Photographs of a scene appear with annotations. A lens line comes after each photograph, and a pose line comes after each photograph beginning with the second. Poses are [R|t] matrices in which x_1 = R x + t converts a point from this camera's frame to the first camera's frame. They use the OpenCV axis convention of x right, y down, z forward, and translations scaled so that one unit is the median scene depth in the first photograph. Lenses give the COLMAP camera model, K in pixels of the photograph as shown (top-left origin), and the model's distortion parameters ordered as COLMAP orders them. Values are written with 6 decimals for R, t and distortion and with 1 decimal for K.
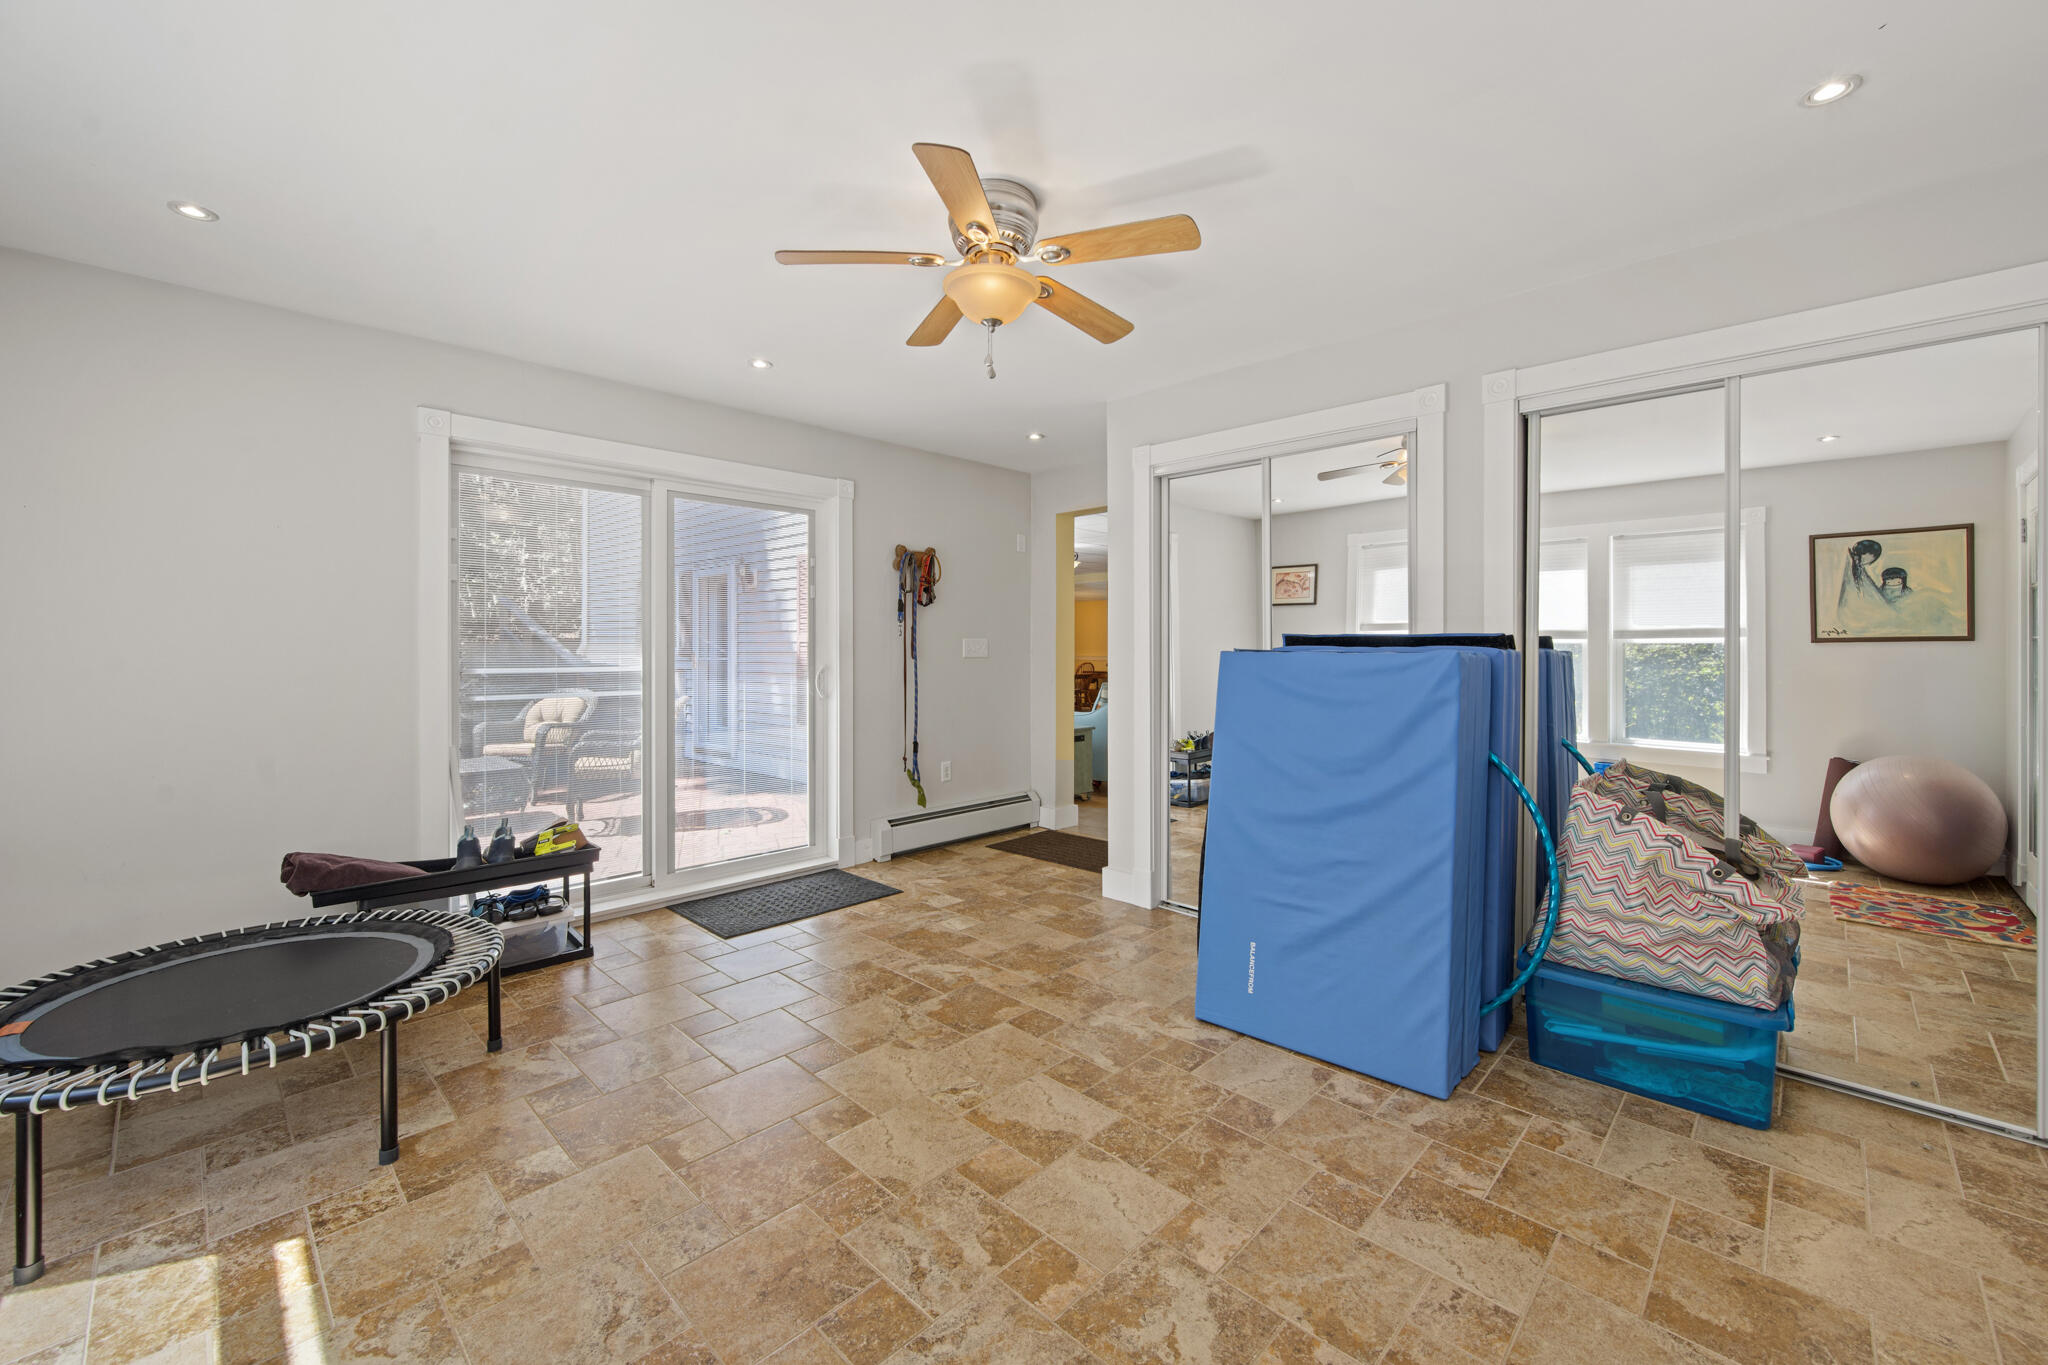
lens RADIAL K [[828.6, 0, 1034.1], [0, 828.6, 645.1], [0, 0, 1]] dist [-0.001856, -0.000016]
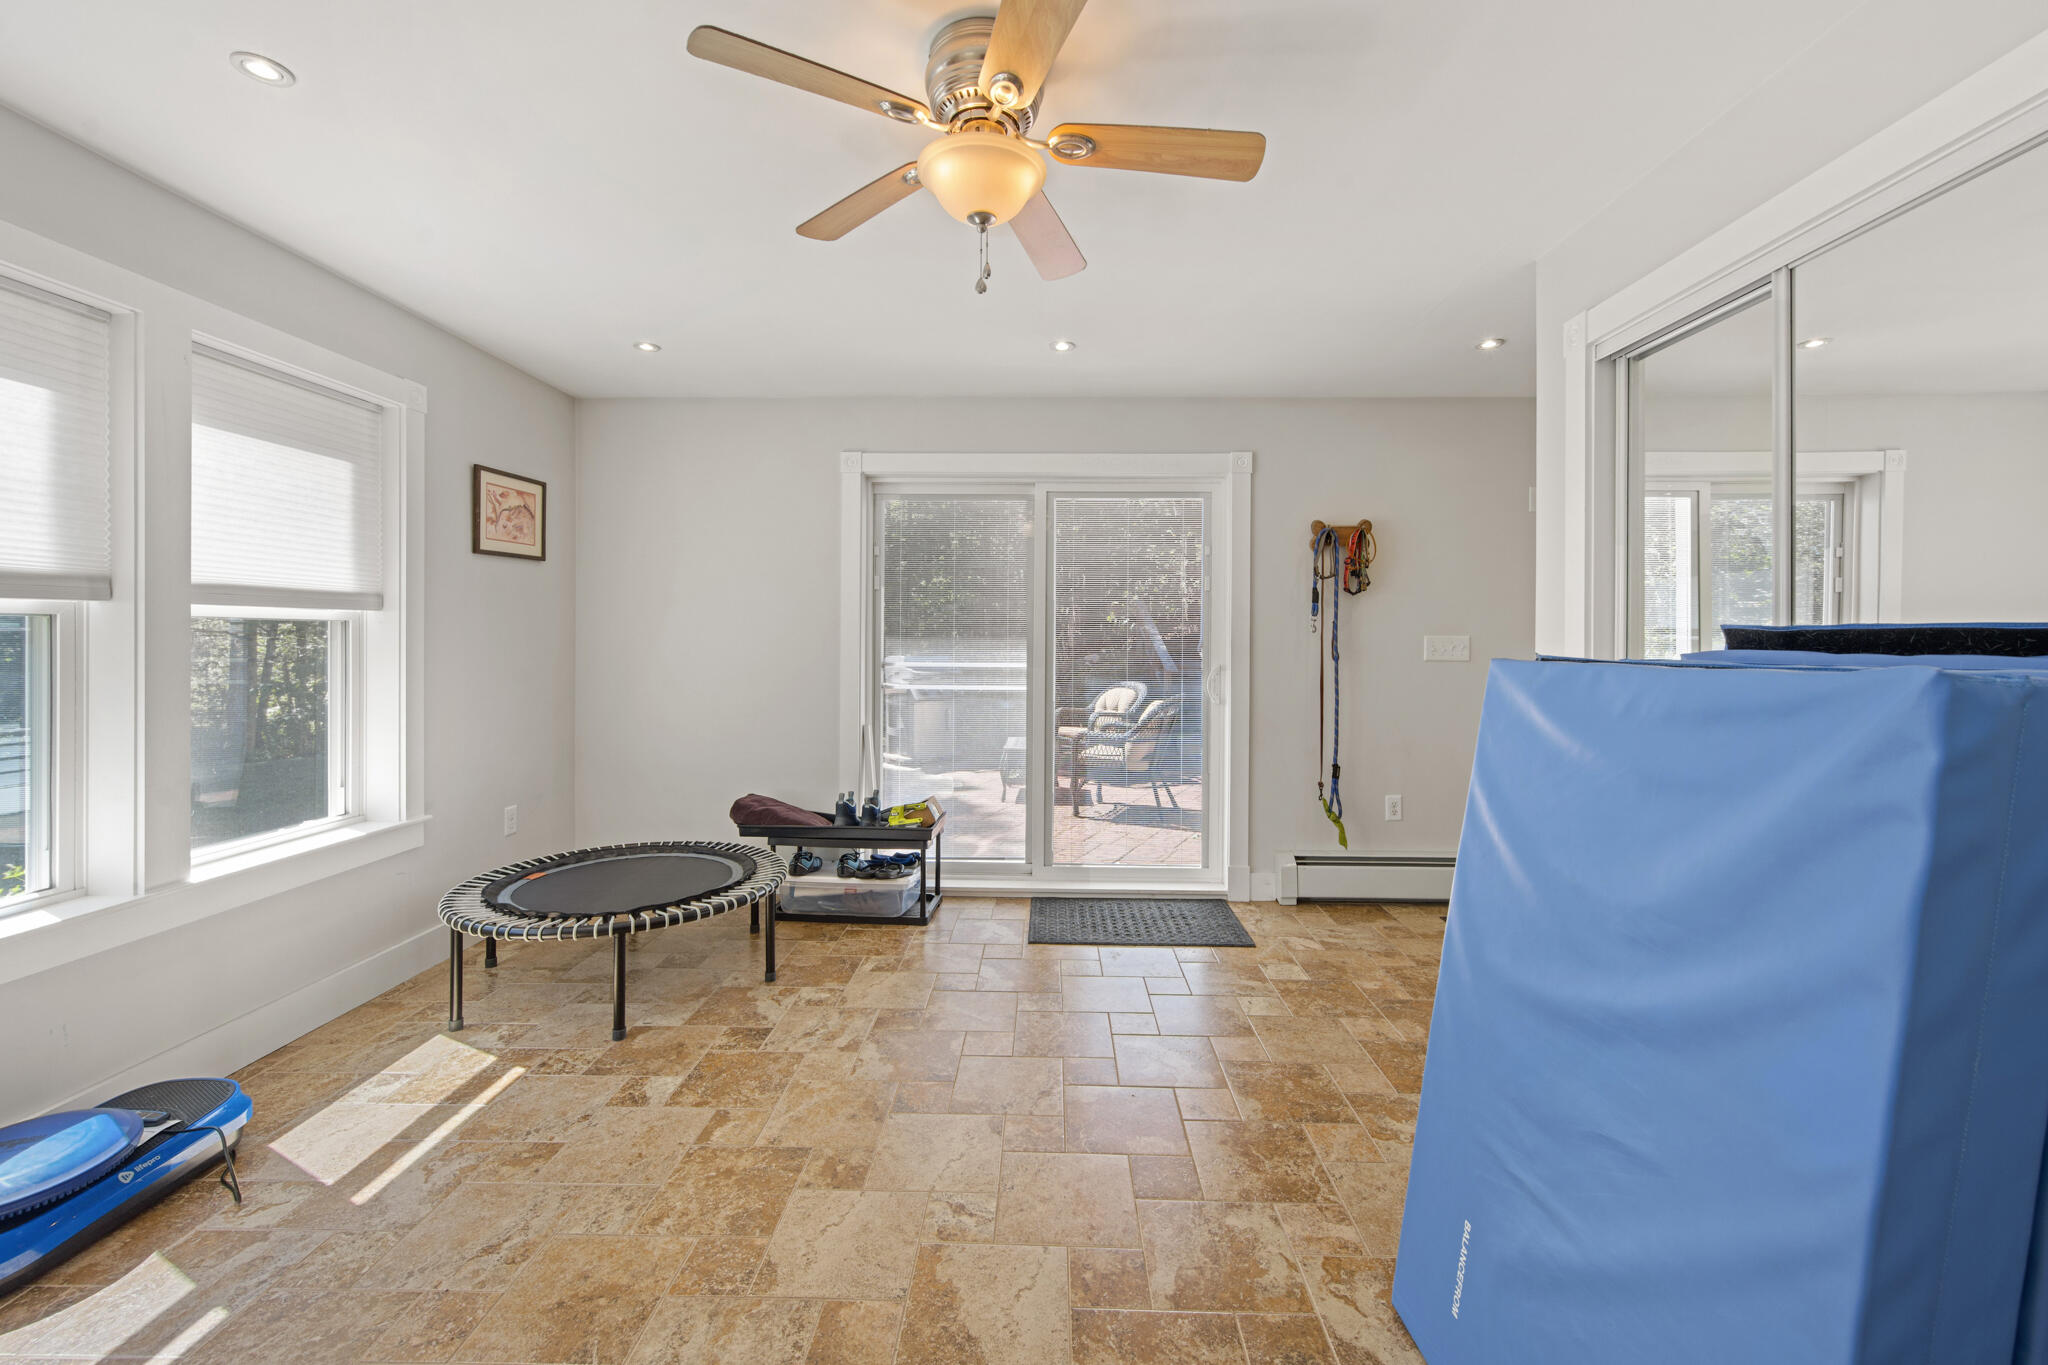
lens RADIAL K [[828.6, 0, 1021.2], [0, 828.6, 641.8], [0, 0, 1]] dist [-0.001856, -0.000016]
pose [[0.671397, 0.002697, -0.741093, 0.422416], [-0.002765, 0.999996, 0.001135, -0.003188], [0.741092, 0.001287, 0.671402, 0.410210]]
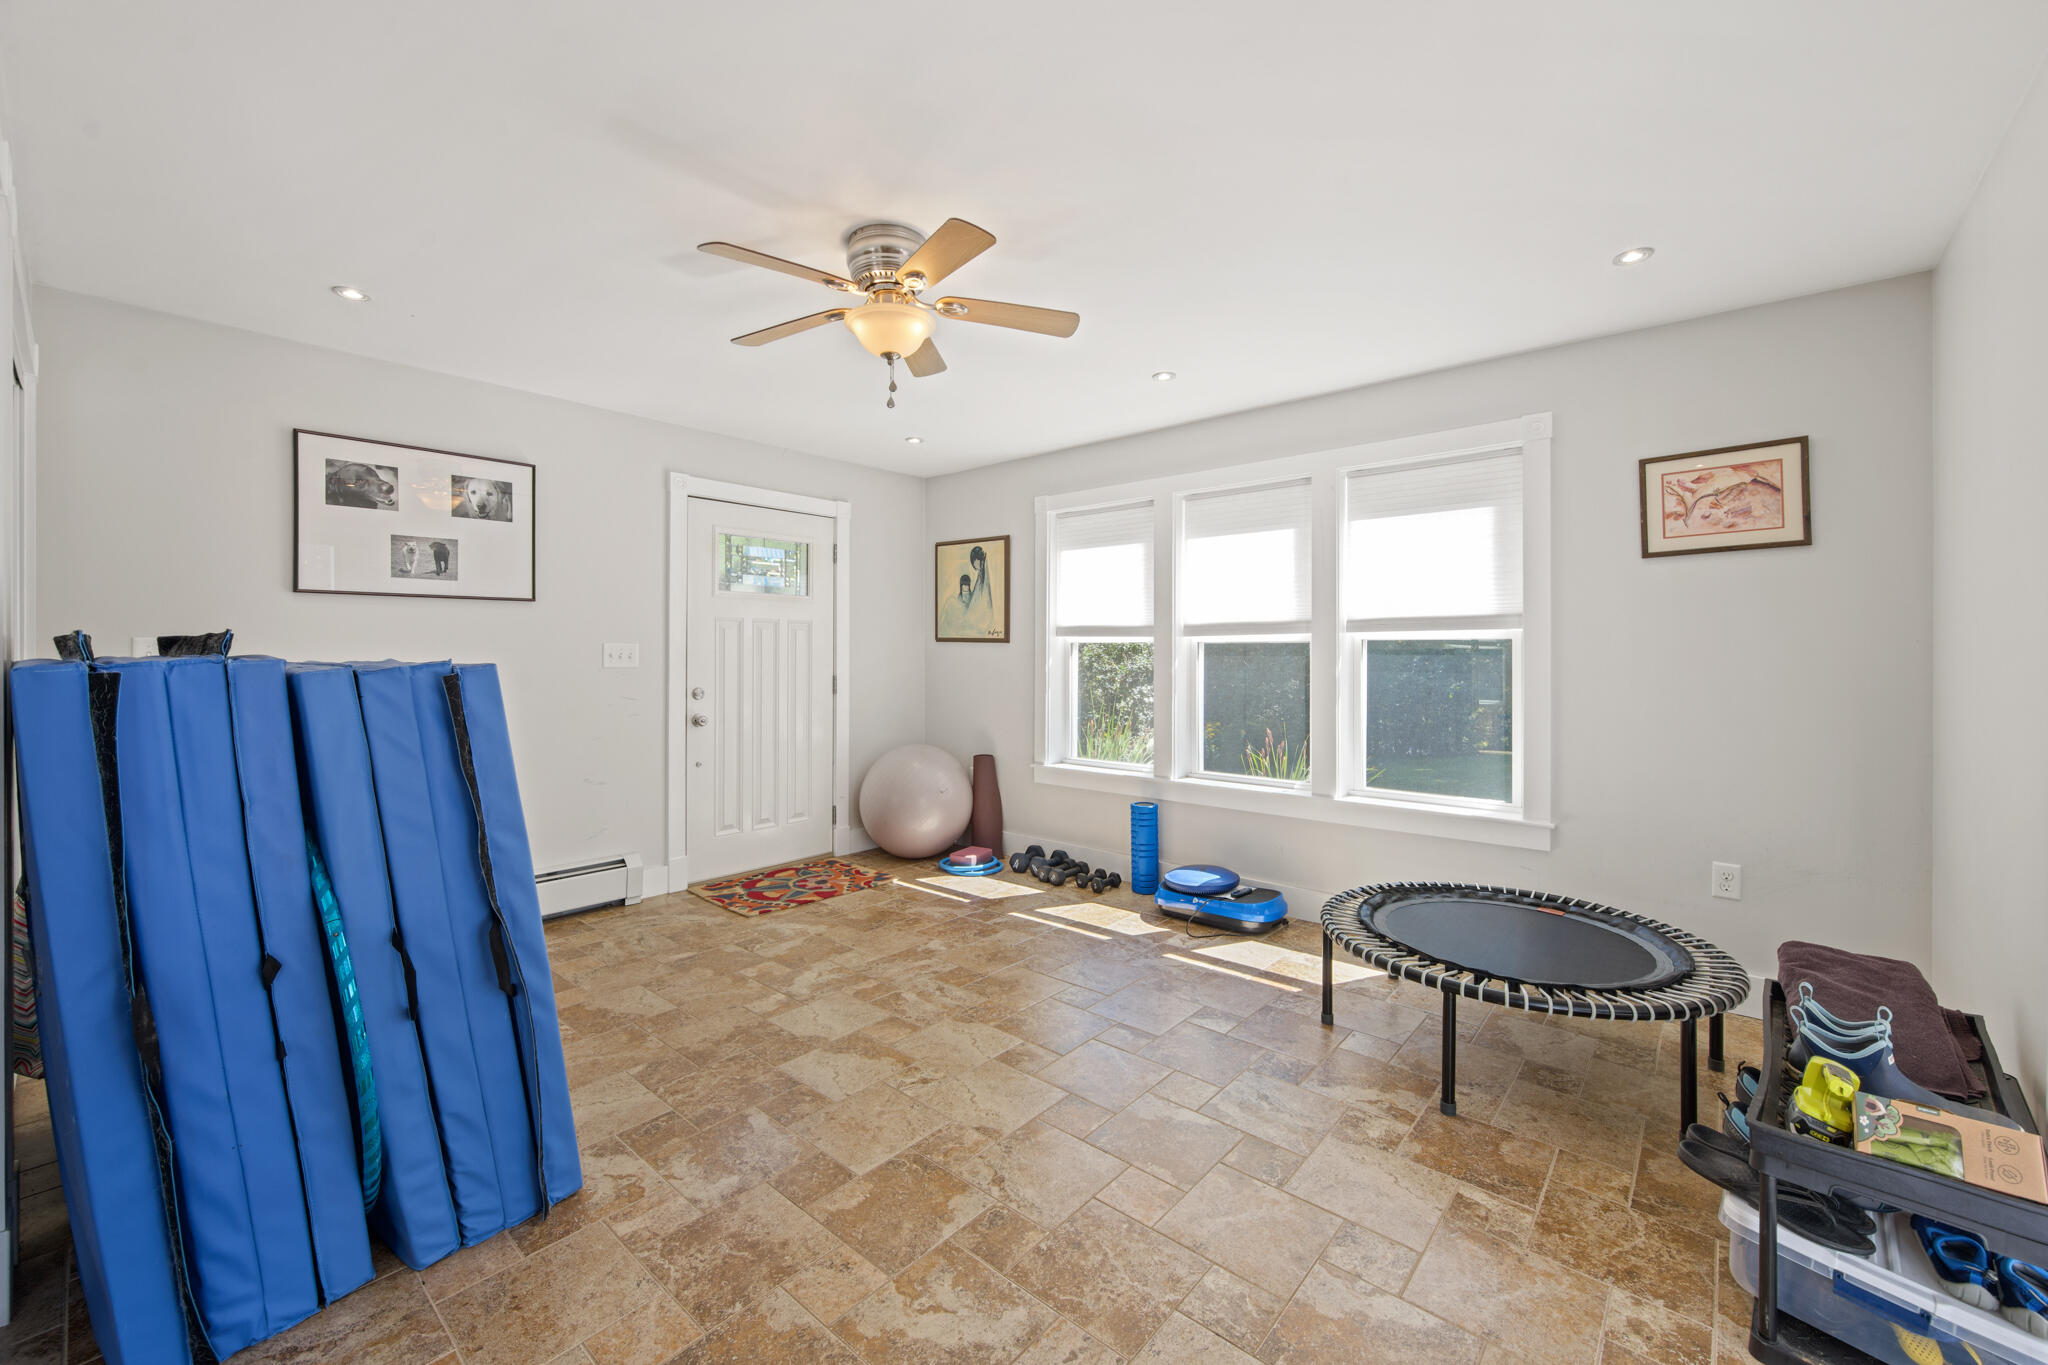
lens RADIAL K [[828.6, 0, 1040.8], [0, 828.6, 661.3], [0, 0, 1]] dist [-0.001856, -0.000016]
pose [[-0.998051, -0.002246, -0.062363, -0.140986], [-0.002906, 0.999941, 0.010499, -0.003163], [0.062336, 0.010659, -0.997998, 1.638722]]
